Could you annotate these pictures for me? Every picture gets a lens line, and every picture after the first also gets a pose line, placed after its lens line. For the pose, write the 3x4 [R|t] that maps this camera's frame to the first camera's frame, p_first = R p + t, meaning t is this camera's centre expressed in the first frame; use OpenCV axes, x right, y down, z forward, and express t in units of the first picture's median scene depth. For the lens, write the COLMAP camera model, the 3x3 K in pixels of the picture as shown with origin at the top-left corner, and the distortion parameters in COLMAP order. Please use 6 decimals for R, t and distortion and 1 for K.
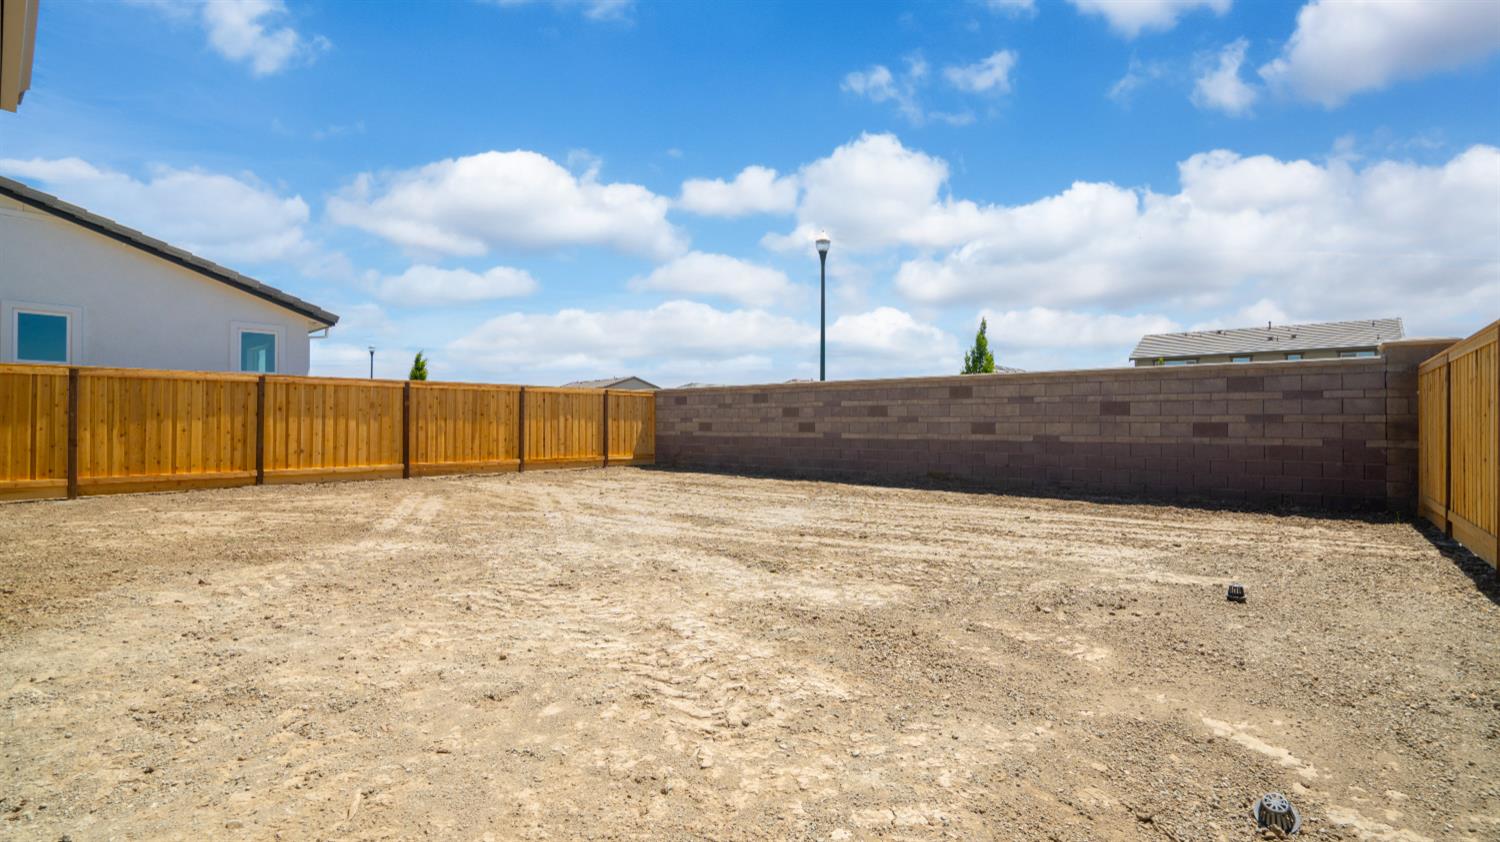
lens RADIAL K [[677.7, 0, 750.0], [0, 677.7, 421.0], [0, 0, 1]] dist [-0.051938, 0.017896]
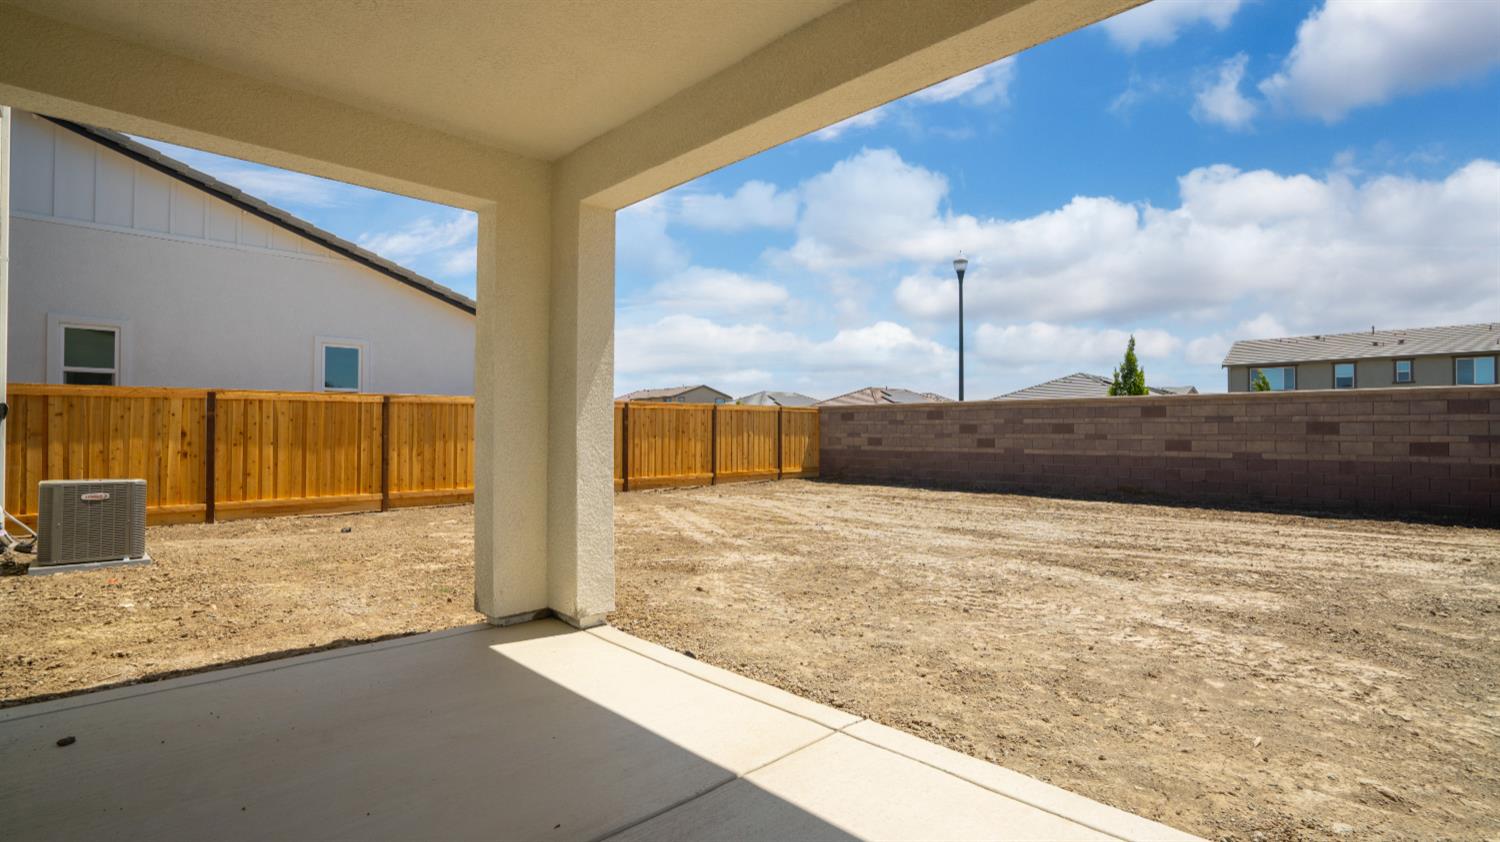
lens RADIAL K [[677.7, 0, 750.0], [0, 677.7, 421.0], [0, 0, 1]] dist [-0.051938, 0.017896]
pose [[0.997844, -0.002763, -0.065566, -0.265657], [0.002202, 0.999960, -0.008623, -0.021029], [0.065587, 0.008460, 0.997811, -0.092703]]
